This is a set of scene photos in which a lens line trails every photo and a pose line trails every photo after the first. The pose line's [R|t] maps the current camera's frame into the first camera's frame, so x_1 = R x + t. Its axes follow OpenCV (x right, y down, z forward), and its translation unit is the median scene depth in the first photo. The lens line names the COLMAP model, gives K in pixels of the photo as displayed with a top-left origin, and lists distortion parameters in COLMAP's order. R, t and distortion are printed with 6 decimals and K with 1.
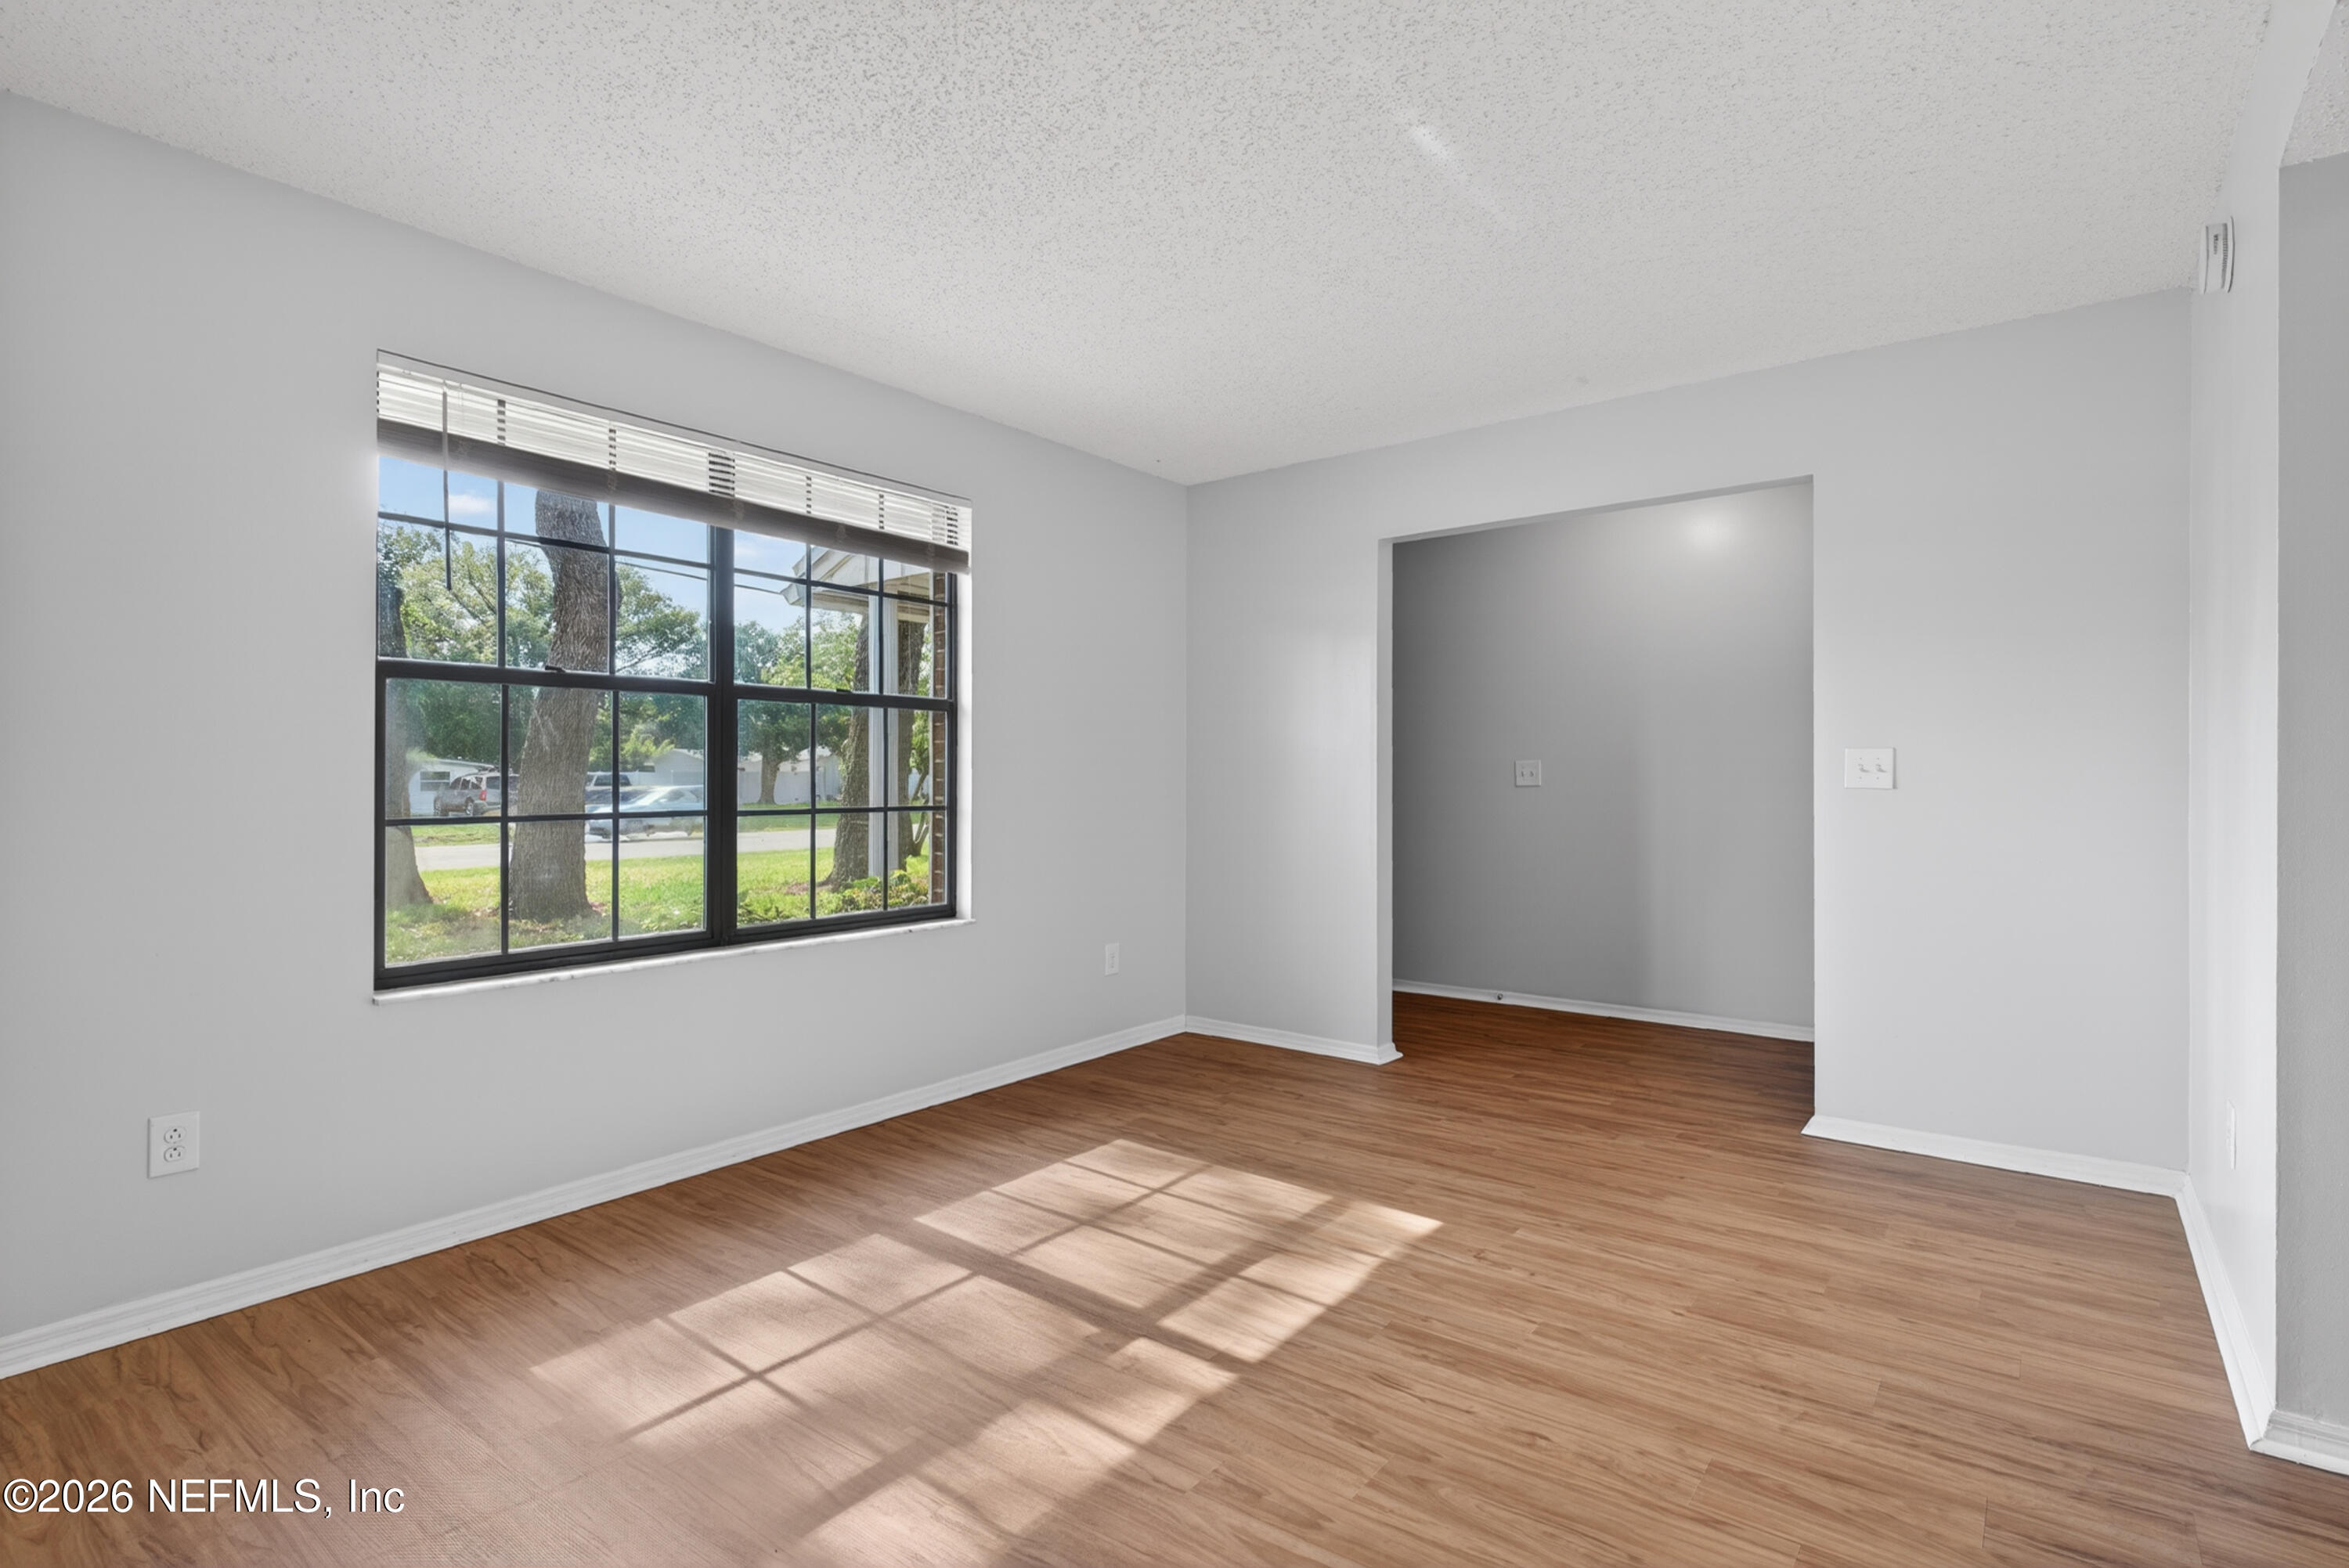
lens RADIAL K [[1130.3, 0, 1168.0], [0, 1130.3, 799.4], [0, 0, 1]] dist [0.008973, 0.001248]
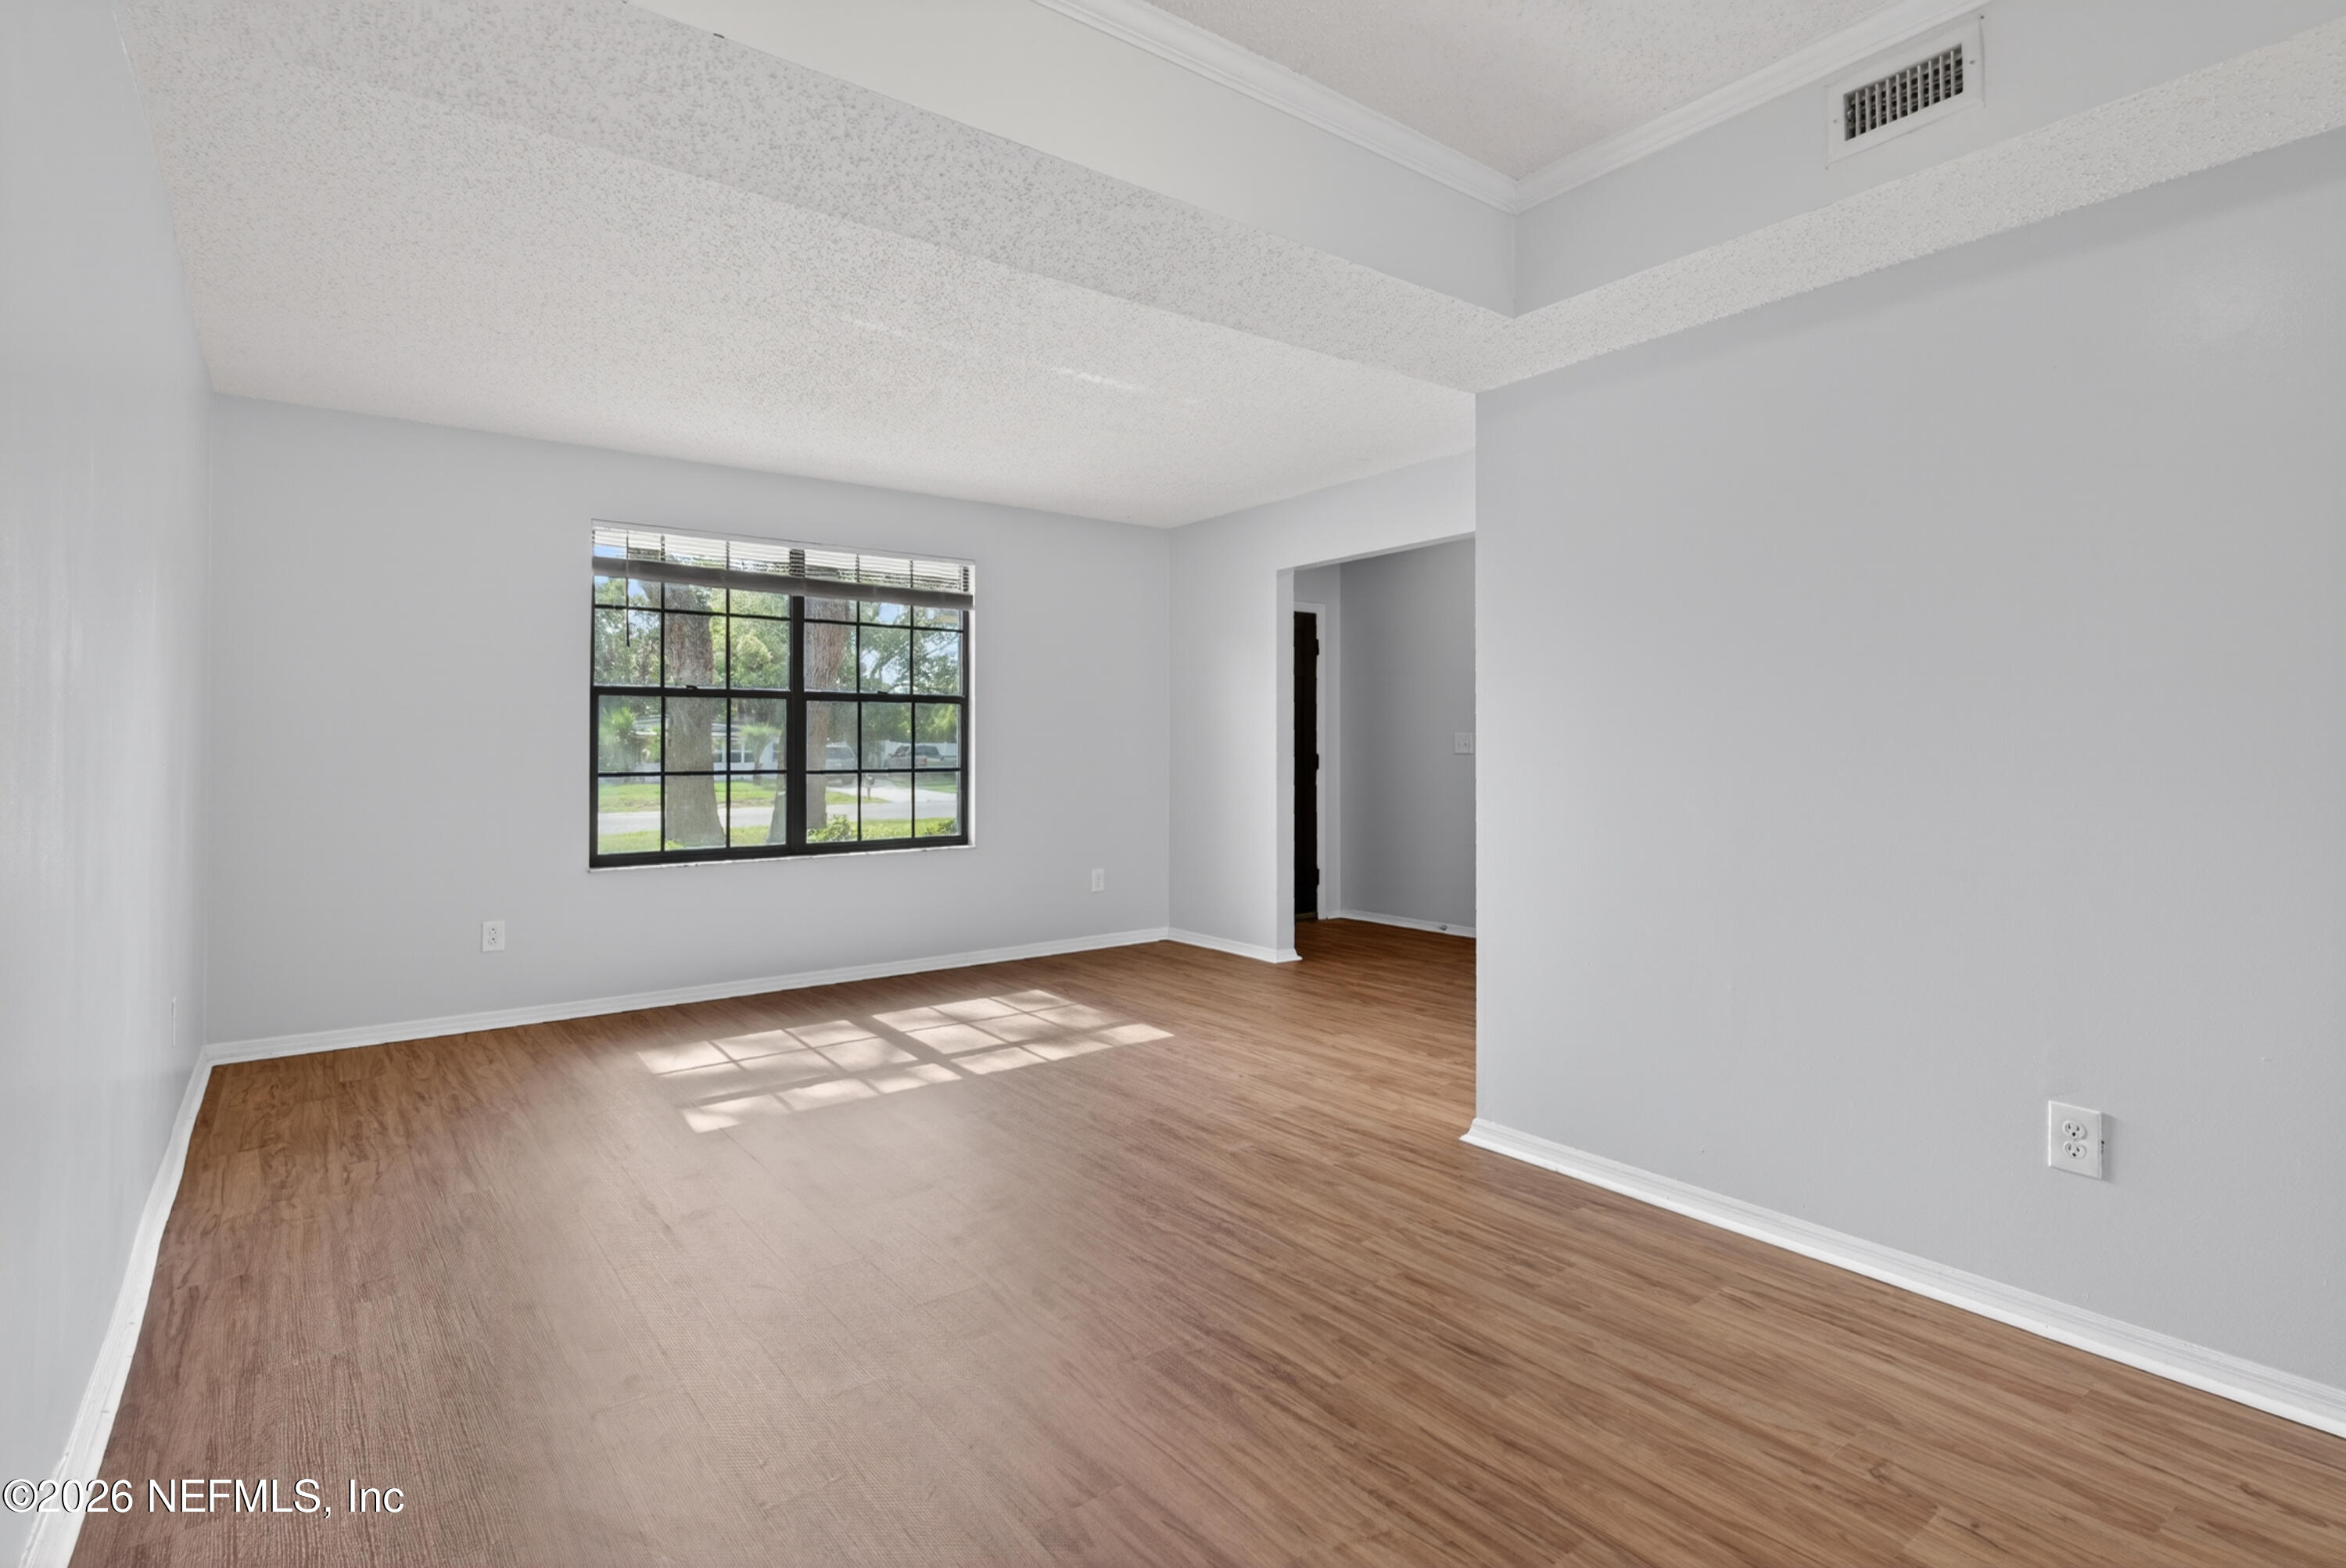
lens RADIAL K [[1129.0, 0, 1185.8], [0, 1129.0, 762.5], [0, 0, 1]] dist [0.008973, 0.001248]
pose [[0.970666, 0.004122, -0.240397, 0.600057], [-0.004522, 0.999989, -0.001114, -0.001790], [0.240390, 0.002168, 0.970674, -0.485575]]
